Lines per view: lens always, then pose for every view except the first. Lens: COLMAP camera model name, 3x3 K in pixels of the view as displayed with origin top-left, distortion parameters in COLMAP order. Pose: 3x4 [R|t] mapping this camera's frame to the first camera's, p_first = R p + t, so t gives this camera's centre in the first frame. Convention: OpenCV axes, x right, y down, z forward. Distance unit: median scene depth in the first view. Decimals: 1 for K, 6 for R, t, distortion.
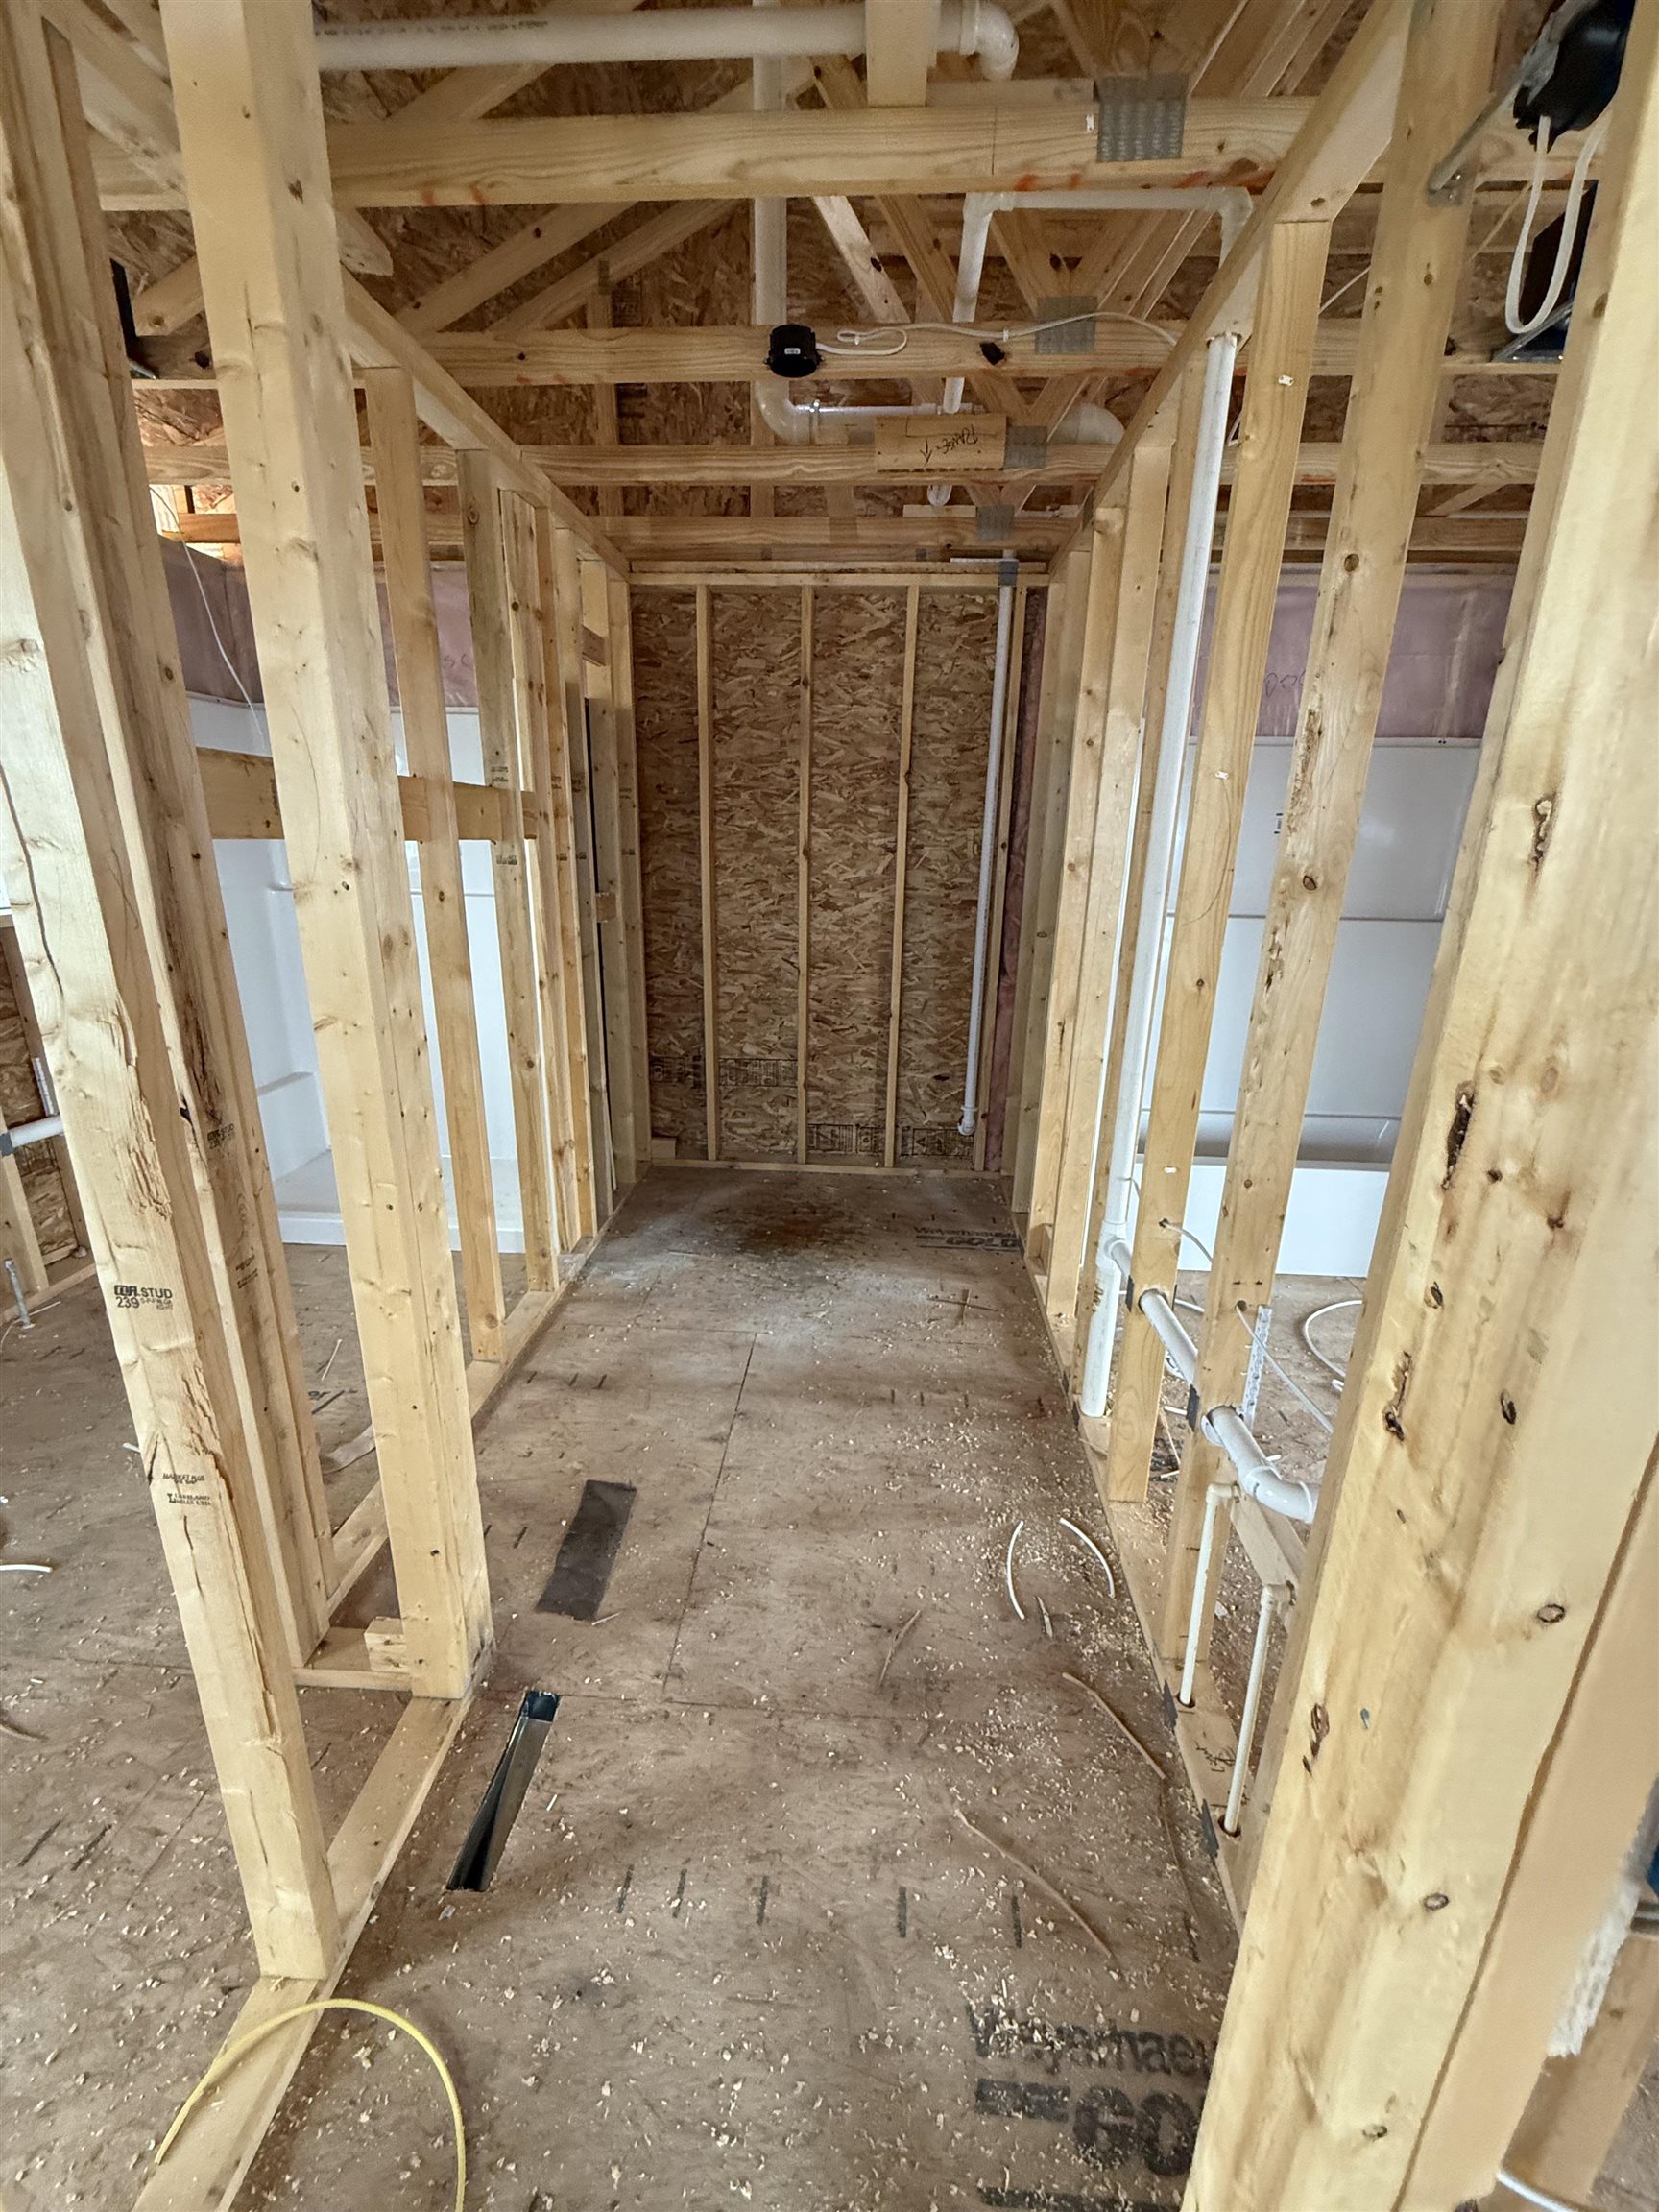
lens RADIAL K [[879.6, 0, 831.3], [0, 879.6, 1099.8], [0, 0, 1]] dist [-0.000482, 0.000328]
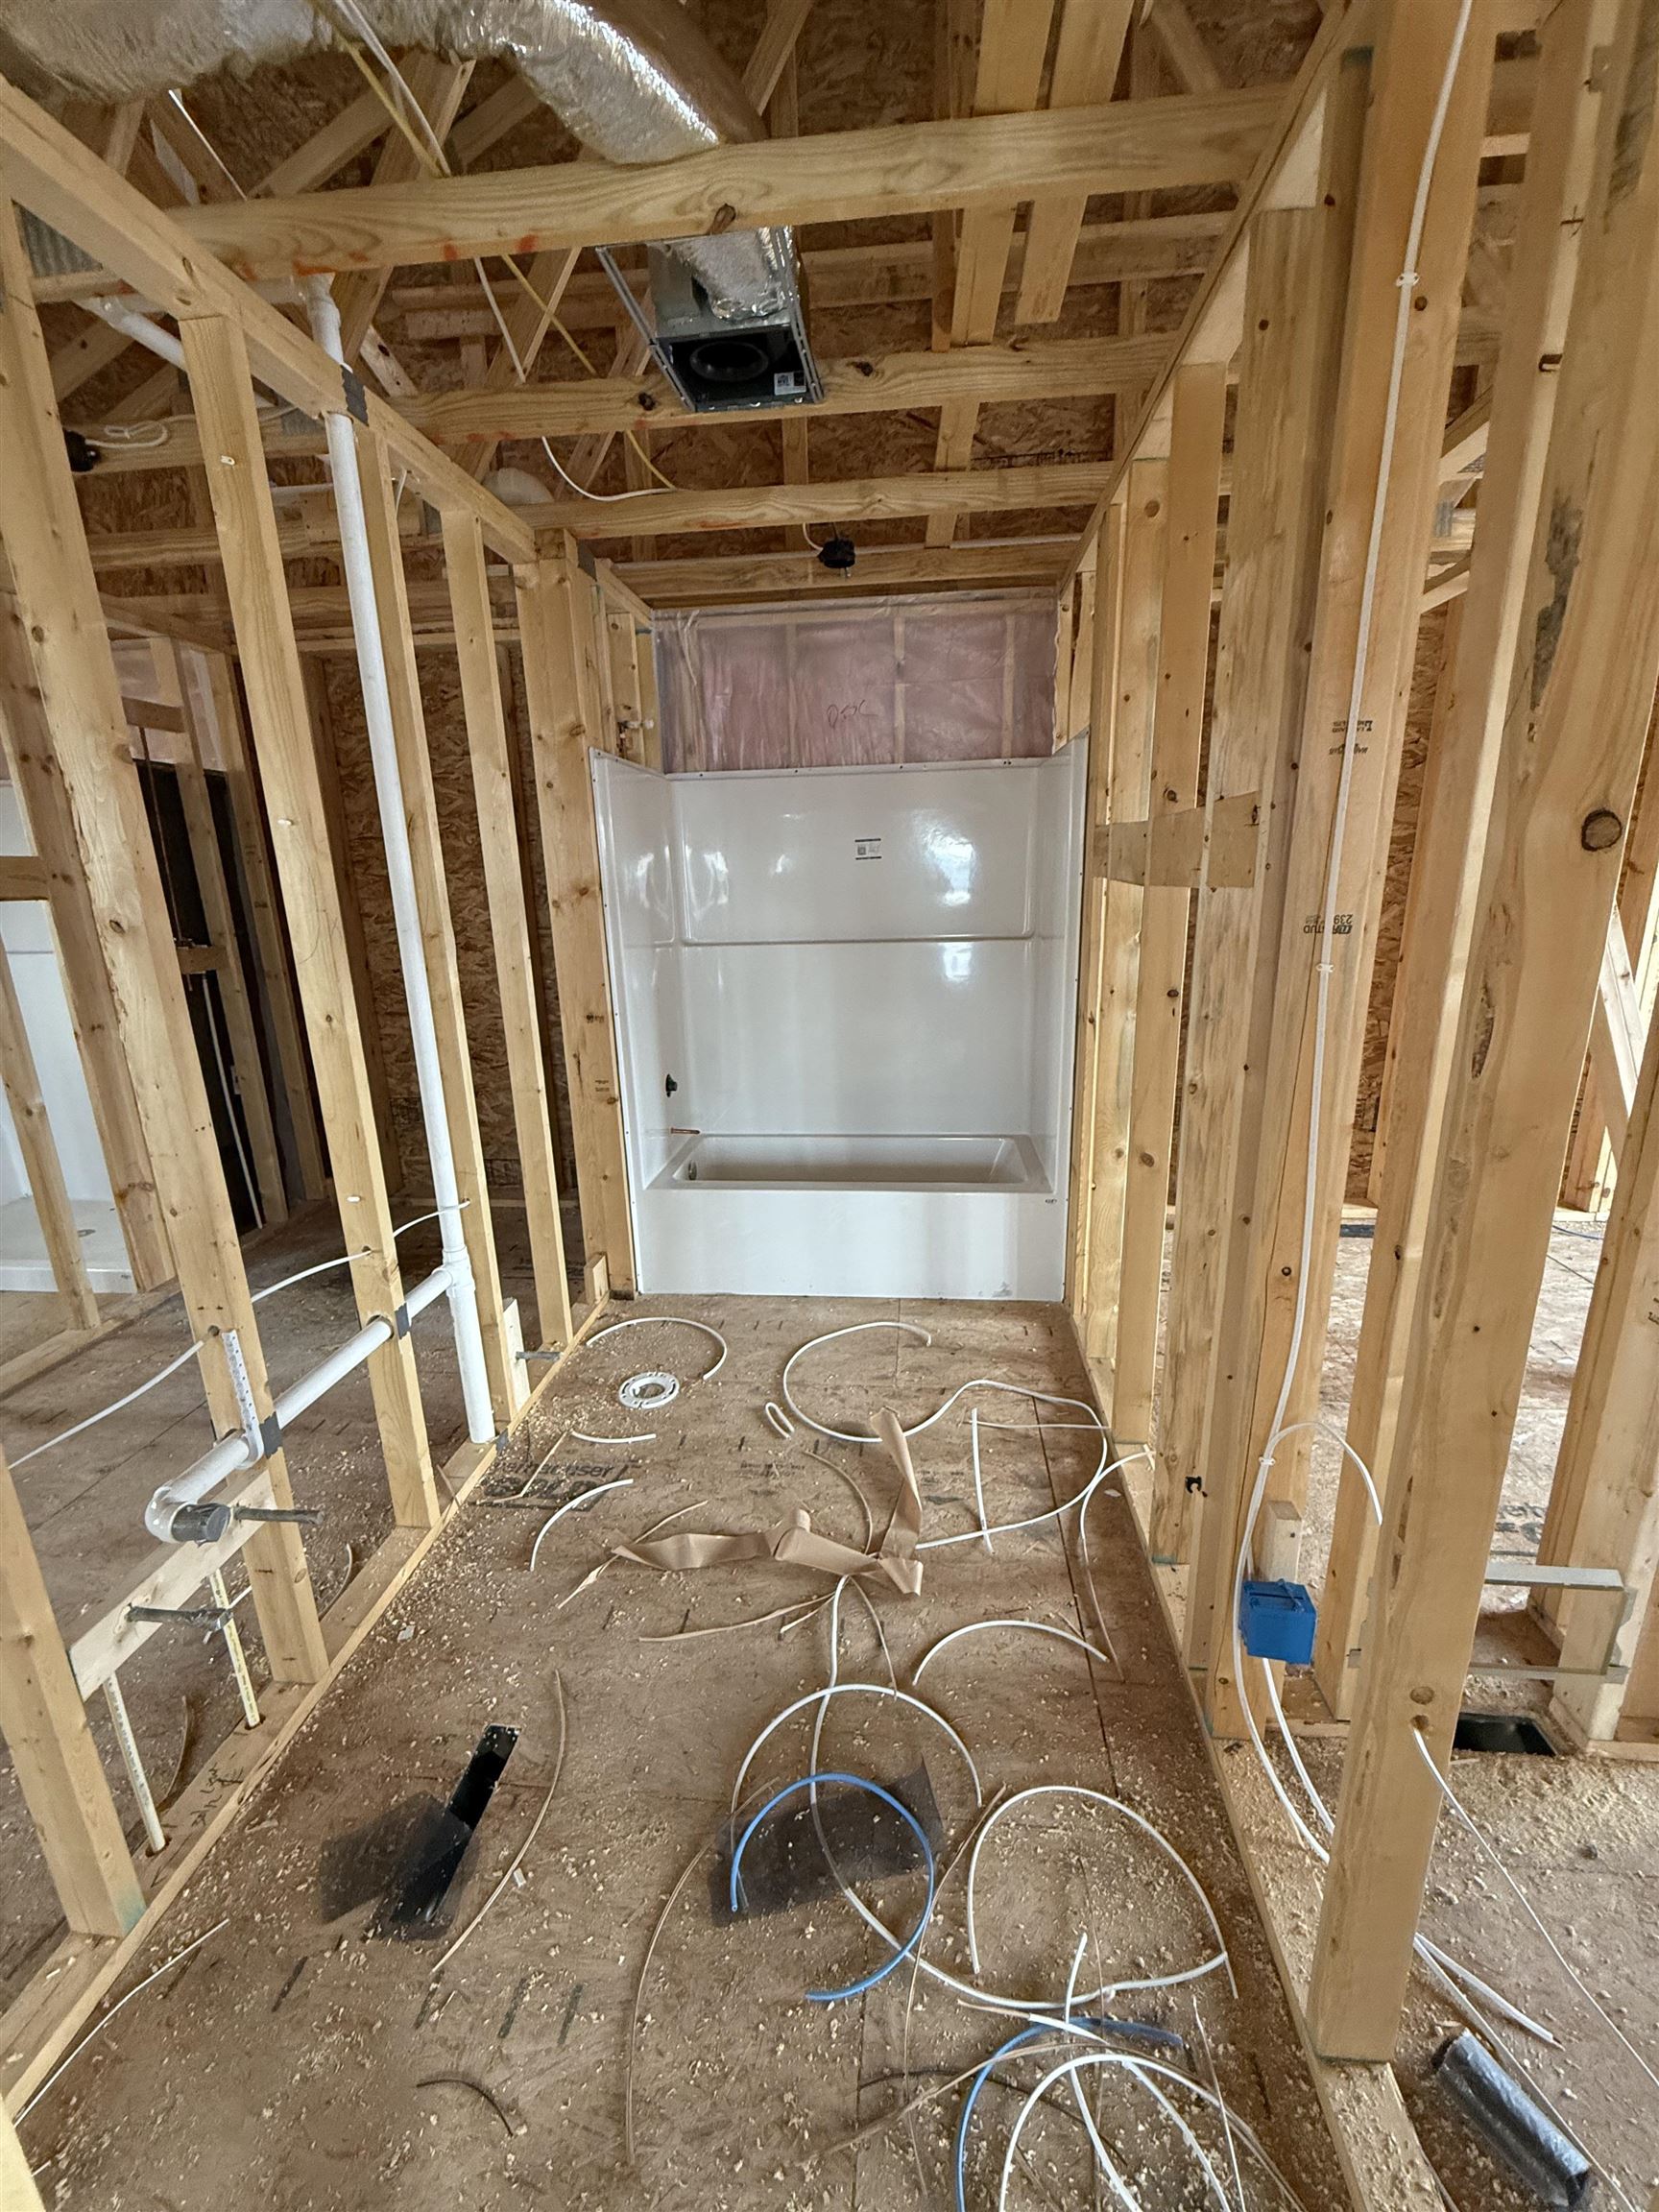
lens RADIAL K [[879.6, 0, 831.3], [0, 879.6, 1099.8], [0, 0, 1]] dist [-0.000482, 0.000328]
pose [[0.998279, -0.033000, -0.048468, 0.559195], [0.031270, 0.998861, -0.036032, 0.010287], [0.049602, 0.034454, 0.998175, -0.003637]]
